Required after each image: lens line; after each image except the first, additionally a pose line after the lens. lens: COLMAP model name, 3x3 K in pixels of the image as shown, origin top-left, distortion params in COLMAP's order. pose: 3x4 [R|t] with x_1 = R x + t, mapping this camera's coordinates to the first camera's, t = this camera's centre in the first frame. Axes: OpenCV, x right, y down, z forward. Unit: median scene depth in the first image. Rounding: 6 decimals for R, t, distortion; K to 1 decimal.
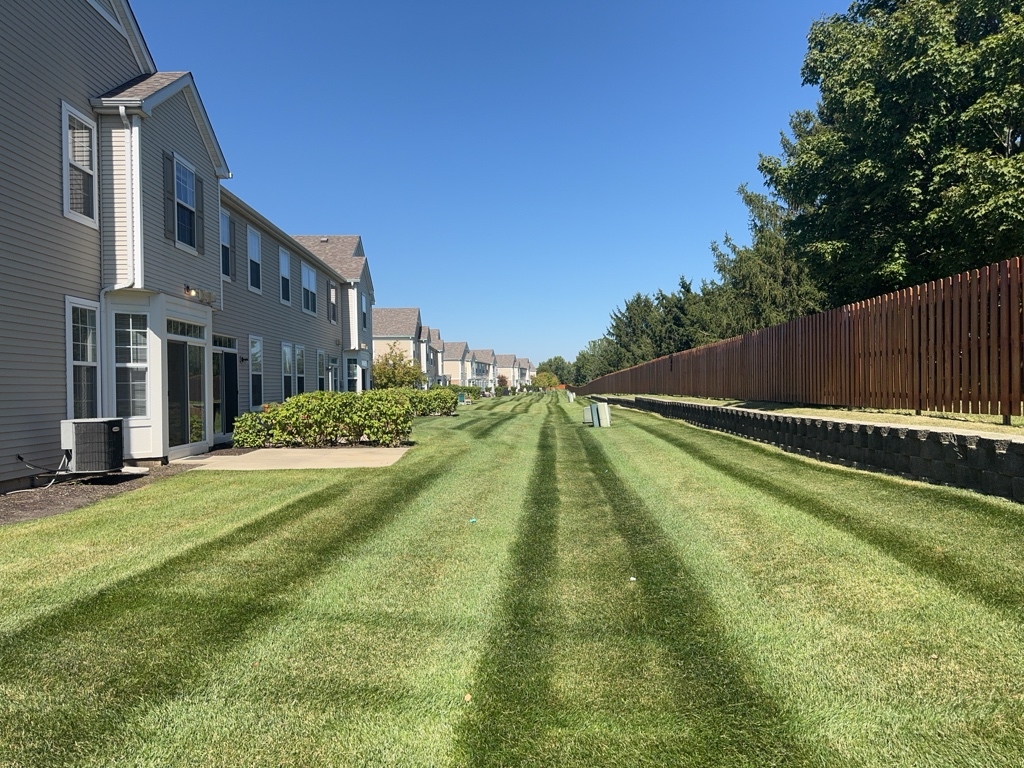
lens RADIAL K [[728.4, 0, 509.8], [0, 728.4, 387.0], [0, 0, 1]] dist [0.022933, -0.023197]
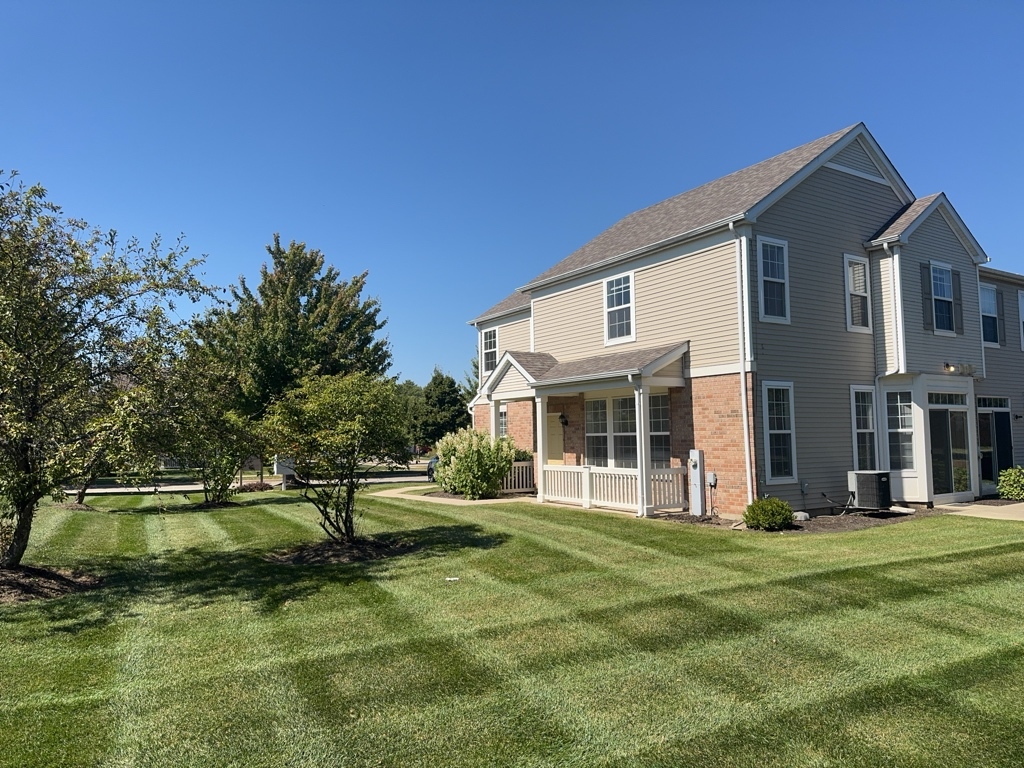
lens RADIAL K [[719.4, 0, 504.1], [0, 719.4, 385.6], [0, 0, 1]] dist [0.031353, -0.049720]
pose [[0.512534, -0.053943, -0.856971, 0.243823], [0.004810, 0.998189, -0.059955, -0.035663], [0.858654, 0.026607, 0.511865, -0.292885]]
